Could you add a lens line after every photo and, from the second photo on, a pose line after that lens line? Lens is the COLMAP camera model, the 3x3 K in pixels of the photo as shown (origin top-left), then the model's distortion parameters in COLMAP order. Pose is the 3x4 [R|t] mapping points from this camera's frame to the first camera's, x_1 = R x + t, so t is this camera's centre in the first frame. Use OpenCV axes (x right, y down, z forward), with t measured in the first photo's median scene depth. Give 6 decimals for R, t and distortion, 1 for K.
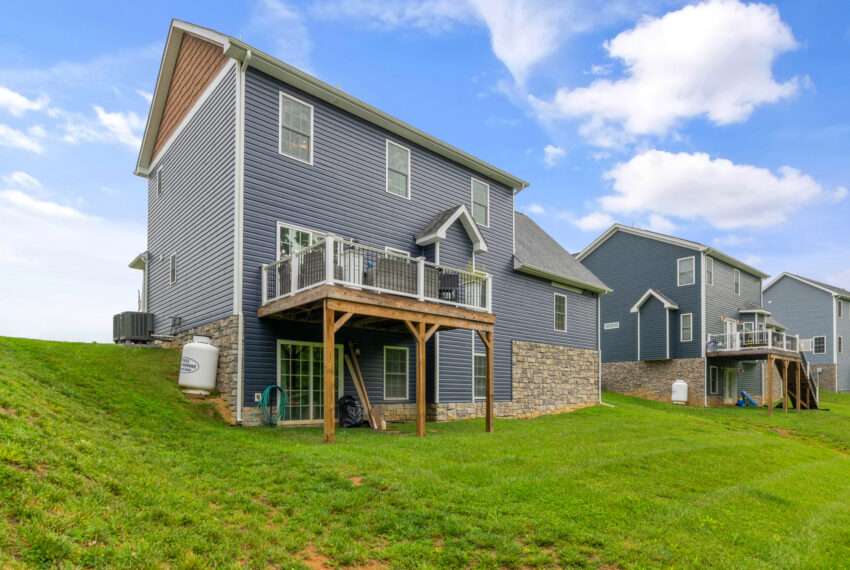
lens RADIAL K [[478.2, 0, 425.0], [0, 478.2, 285.0], [0, 0, 1]] dist [-0.001160, -0.000234]
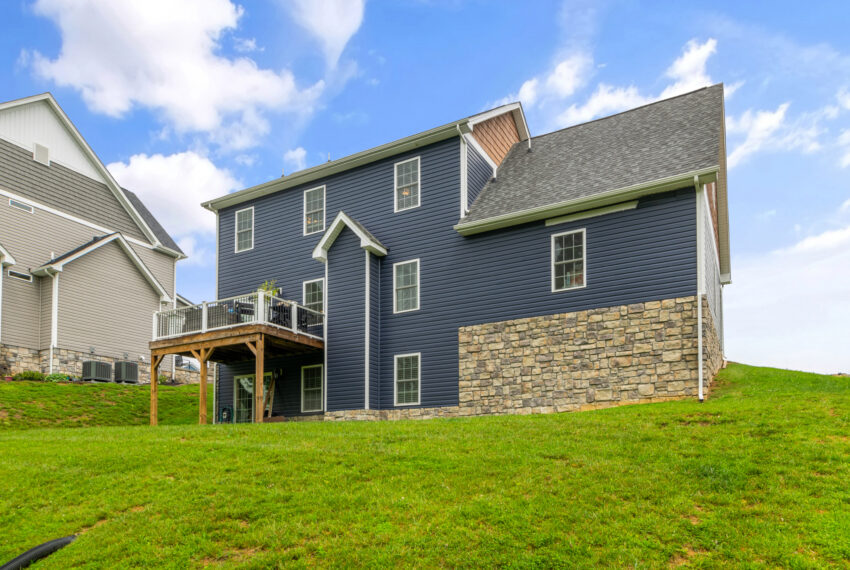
lens RADIAL K [[556.0, 0, 425.0], [0, 556.0, 285.0], [0, 0, 1]] dist [0.002828, 0.000510]
pose [[0.317678, -0.292250, -0.902037, 1.012407], [0.220418, 0.948017, -0.229520, 0.247898], [0.922224, -0.125912, 0.365582, 0.632504]]
